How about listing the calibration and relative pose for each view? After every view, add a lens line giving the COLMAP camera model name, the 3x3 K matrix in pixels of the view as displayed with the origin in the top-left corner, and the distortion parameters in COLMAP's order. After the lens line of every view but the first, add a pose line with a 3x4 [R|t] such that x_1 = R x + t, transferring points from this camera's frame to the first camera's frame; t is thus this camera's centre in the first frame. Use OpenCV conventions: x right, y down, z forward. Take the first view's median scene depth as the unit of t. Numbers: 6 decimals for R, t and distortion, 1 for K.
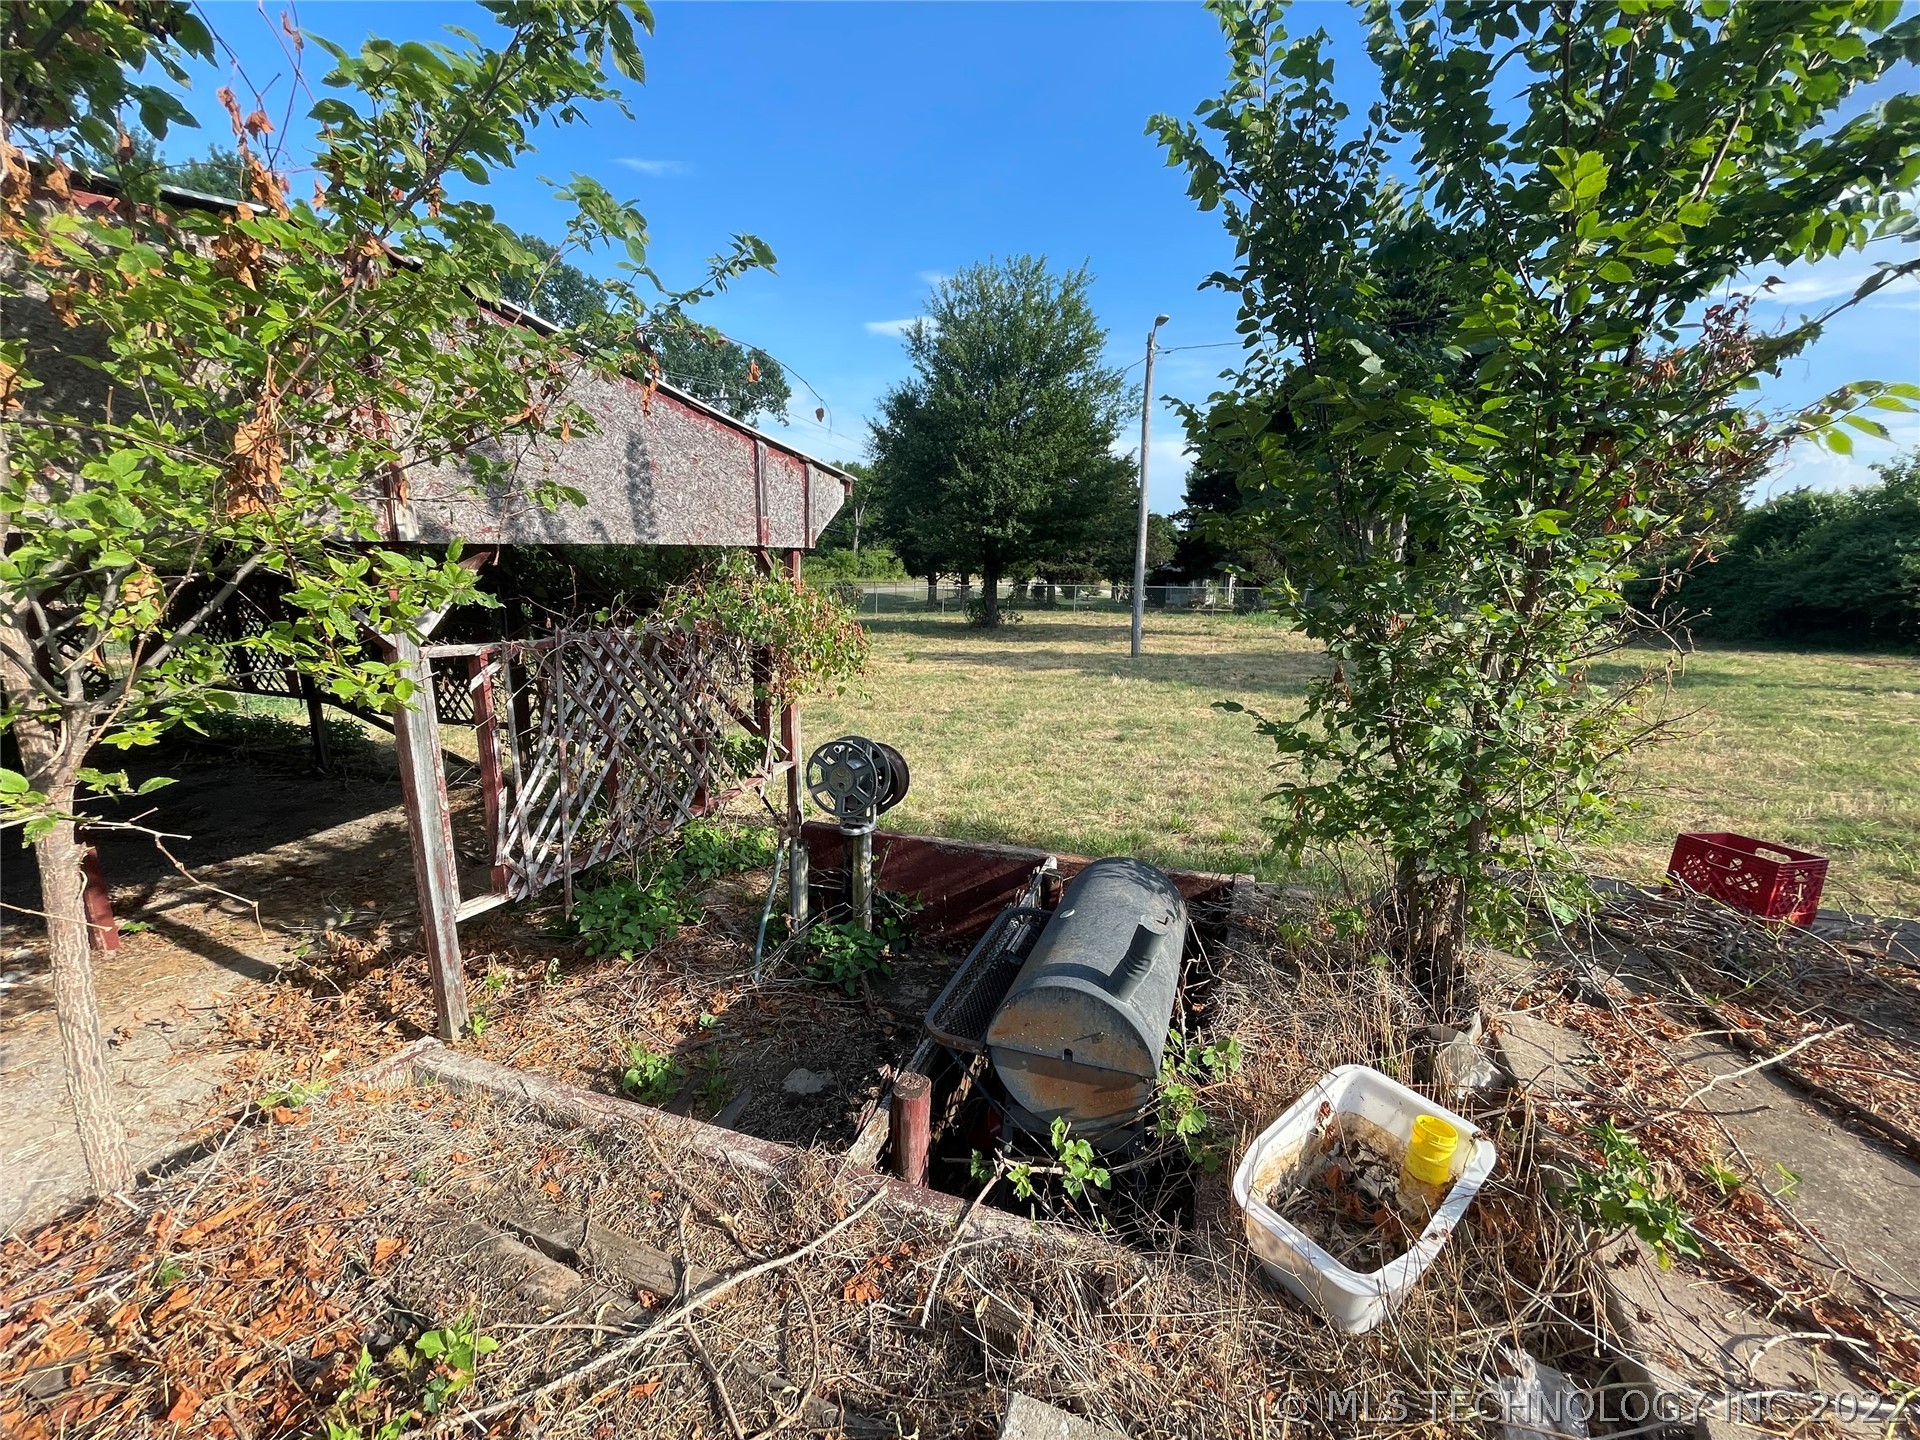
lens RADIAL K [[776.2, 0, 968.8], [0, 776.2, 718.5], [0, 0, 1]] dist [-0.004560, 0.001337]
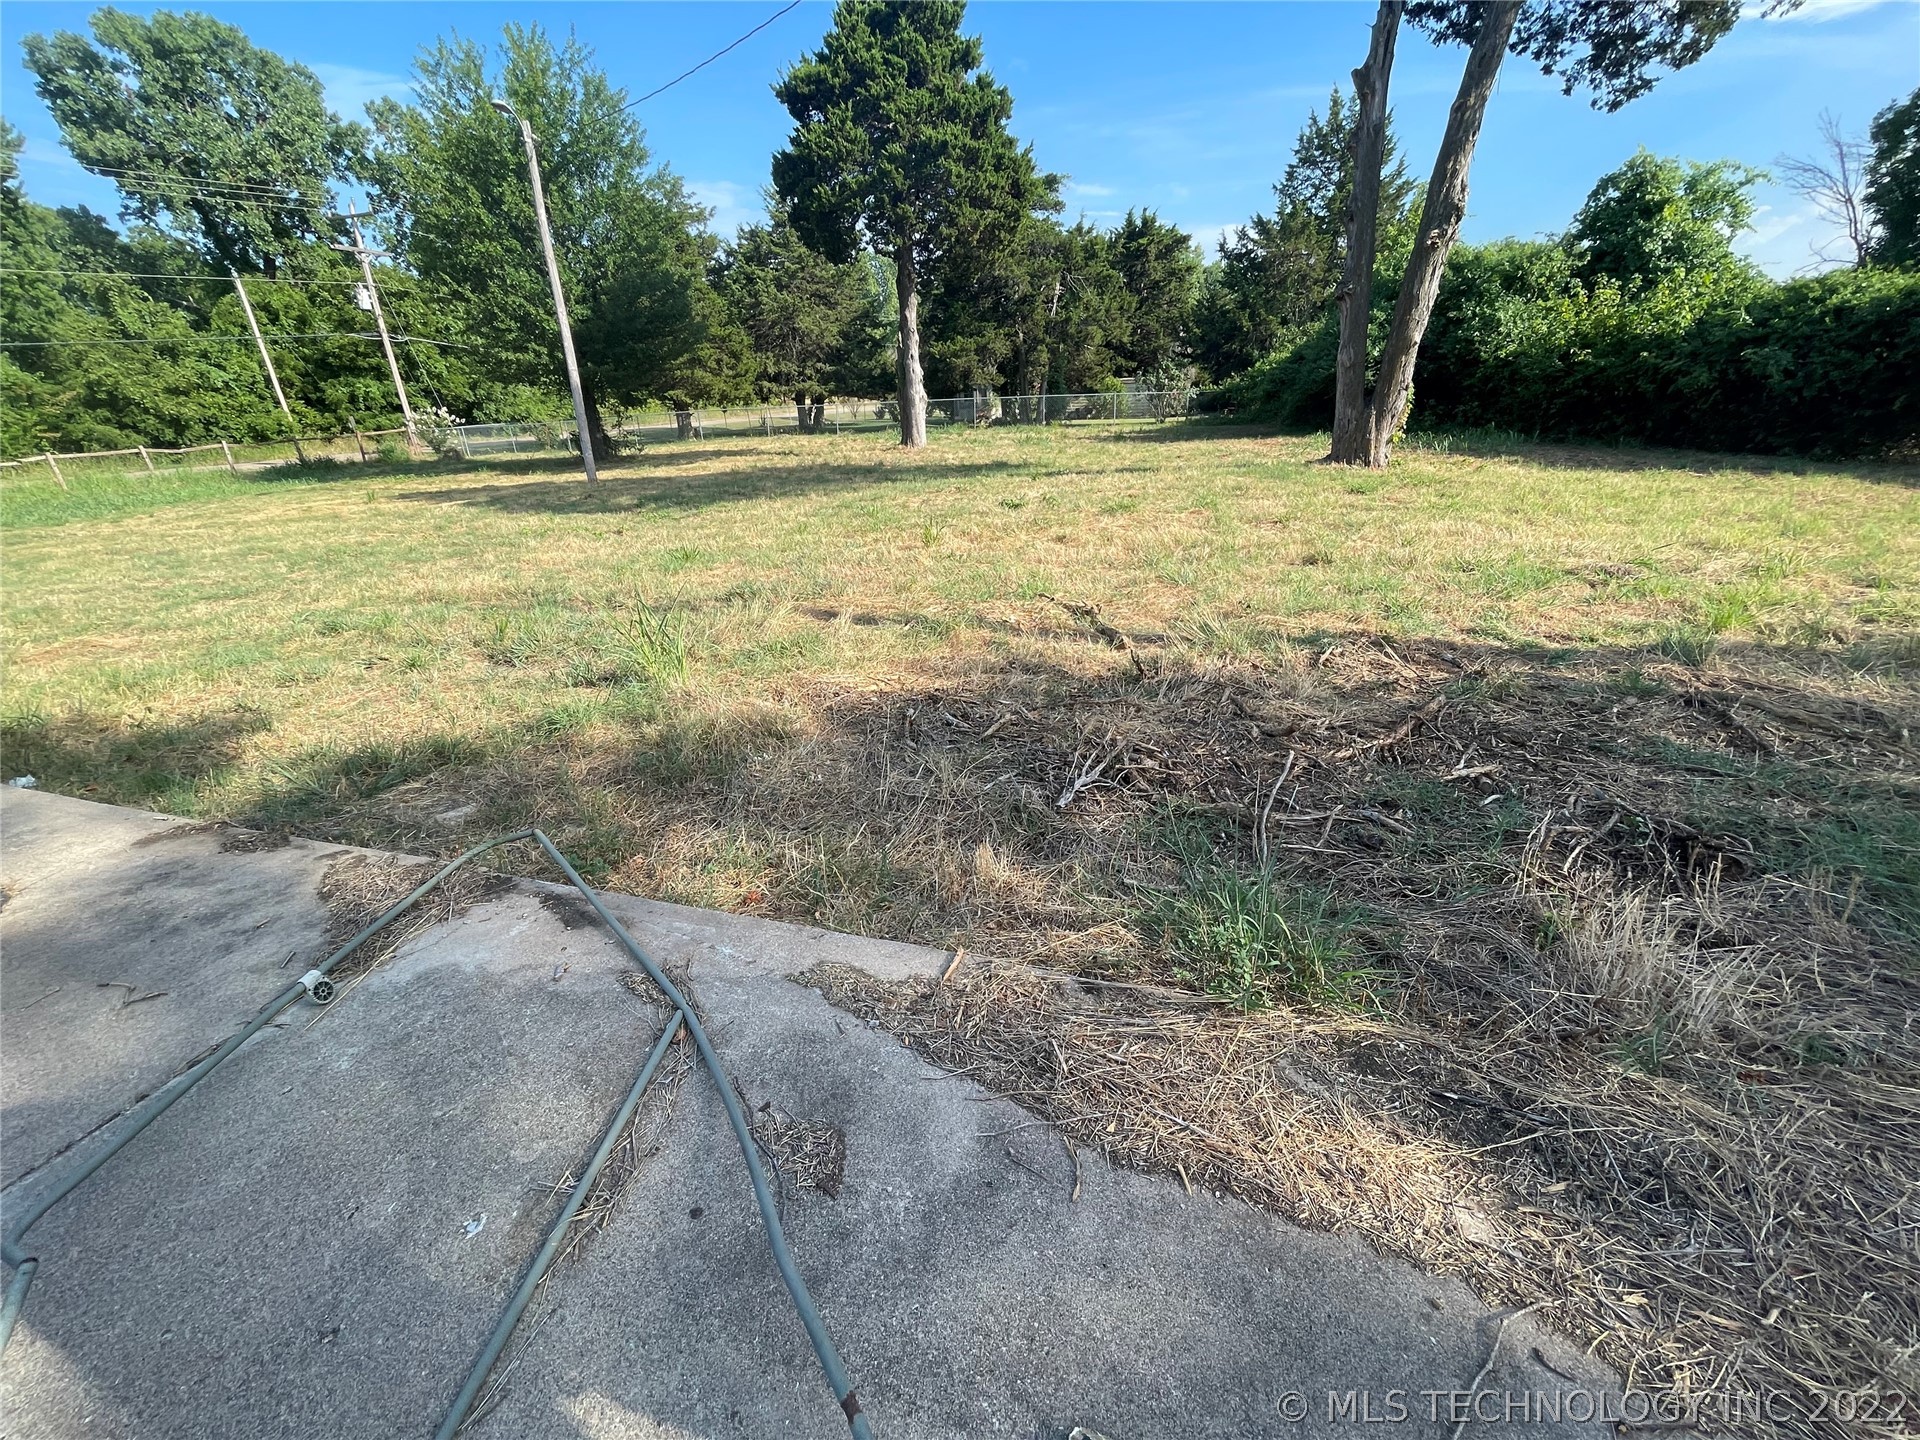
lens RADIAL K [[776.2, 0, 952.9], [0, 776.2, 715.2], [0, 0, 1]] dist [-0.004560, 0.001337]
pose [[0.997385, -0.068956, 0.021630, 0.515987], [0.063111, 0.976891, 0.204208, 0.032442], [-0.035212, -0.202309, 0.978688, -0.057129]]
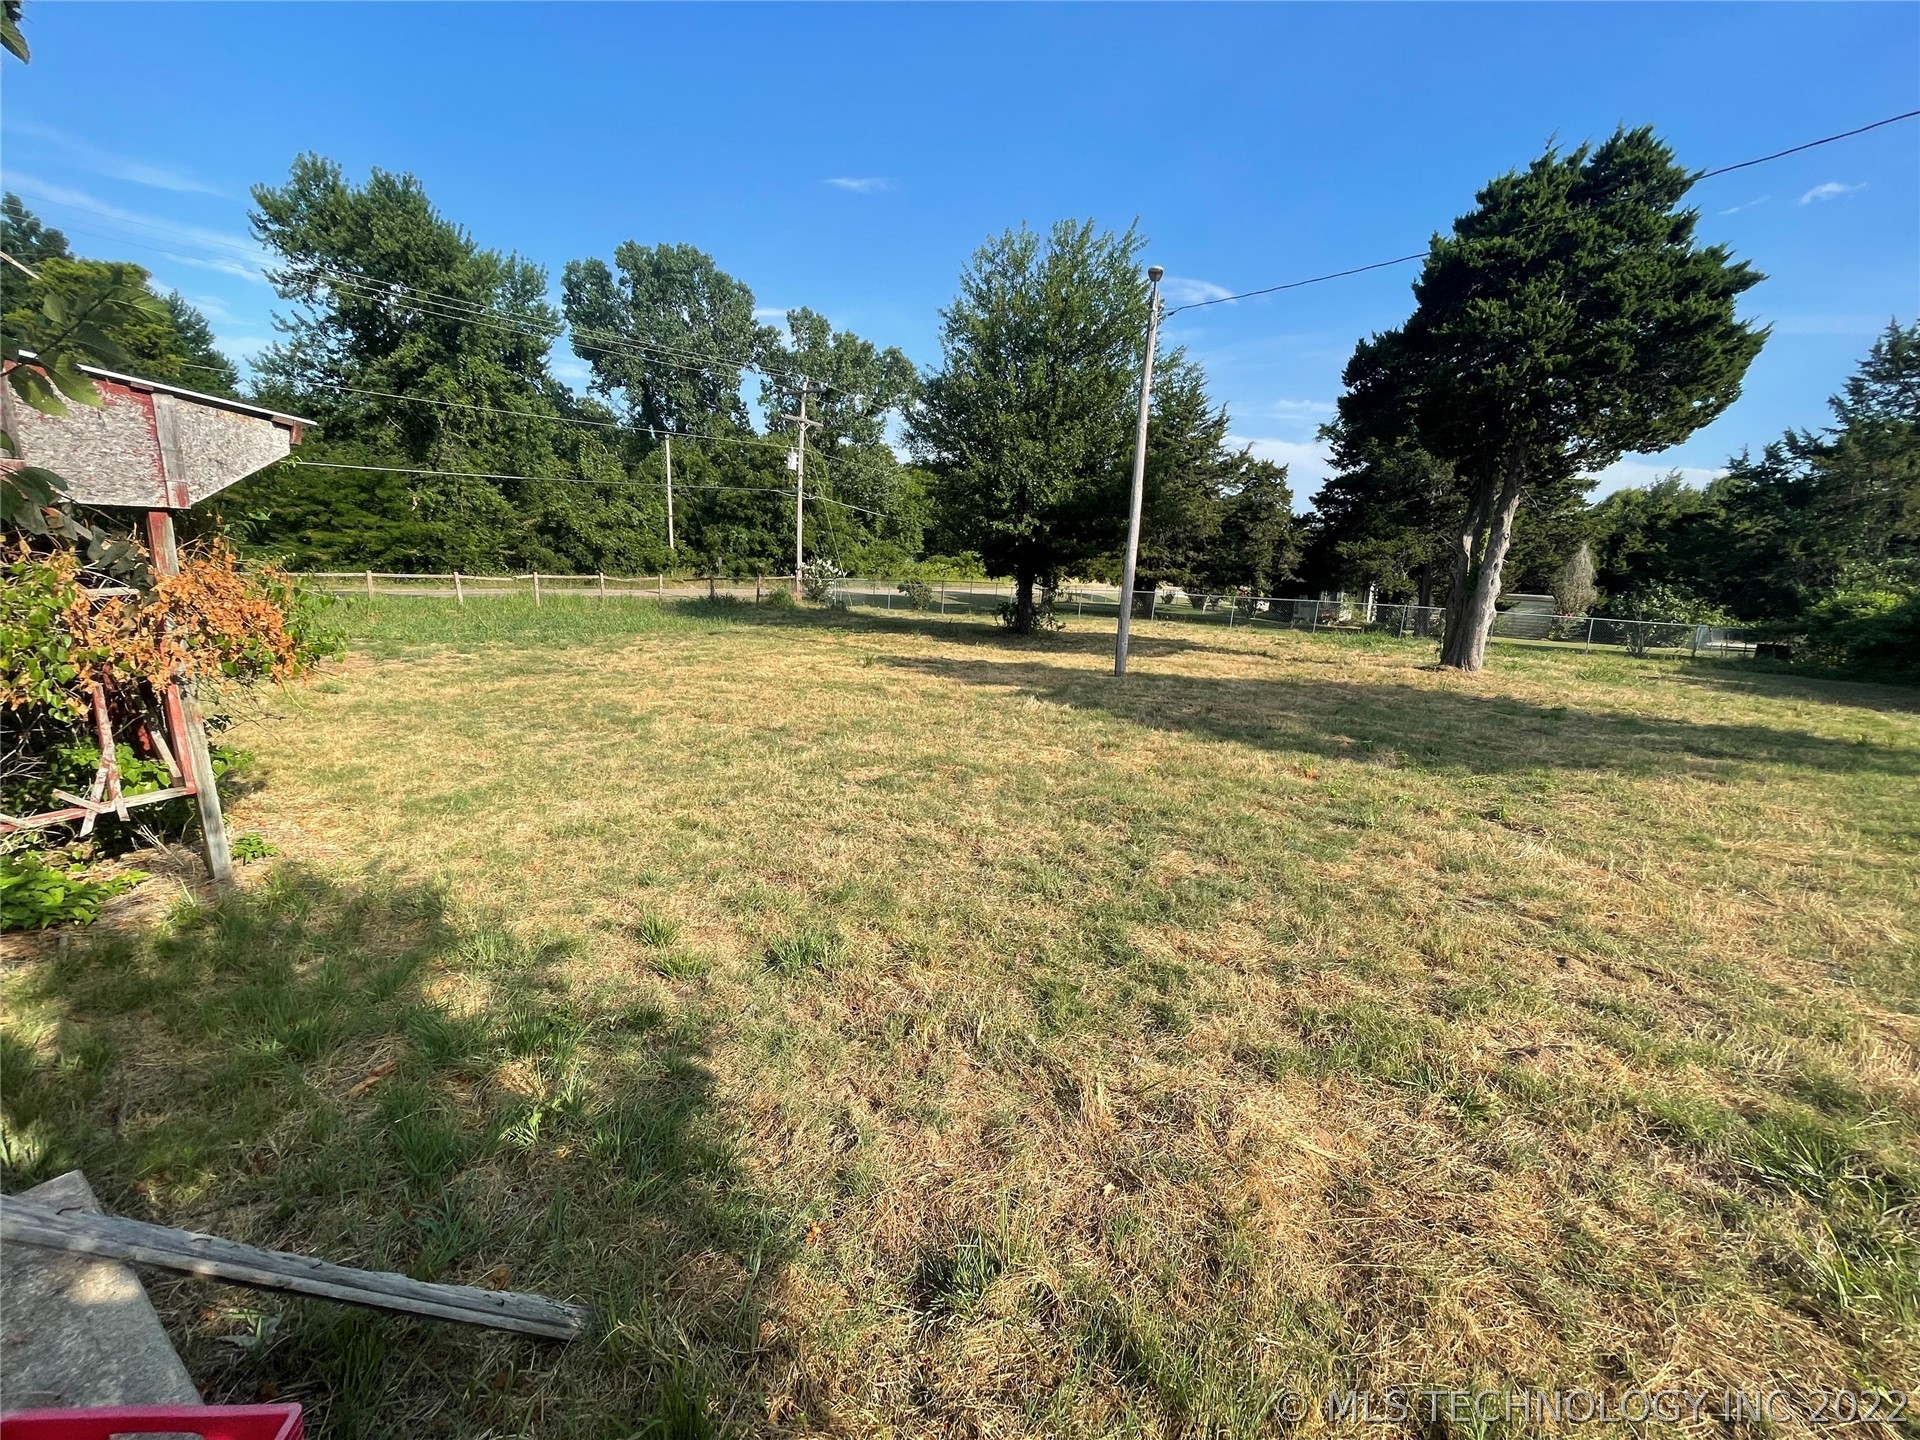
lens RADIAL K [[776.2, 0, 963.5], [0, 776.2, 718.9], [0, 0, 1]] dist [-0.004560, 0.001337]
pose [[0.976511, 0.072958, -0.202742, 0.181217], [-0.073487, 0.997284, 0.004931, -0.019715], [0.202551, 0.010084, 0.979220, 0.109292]]
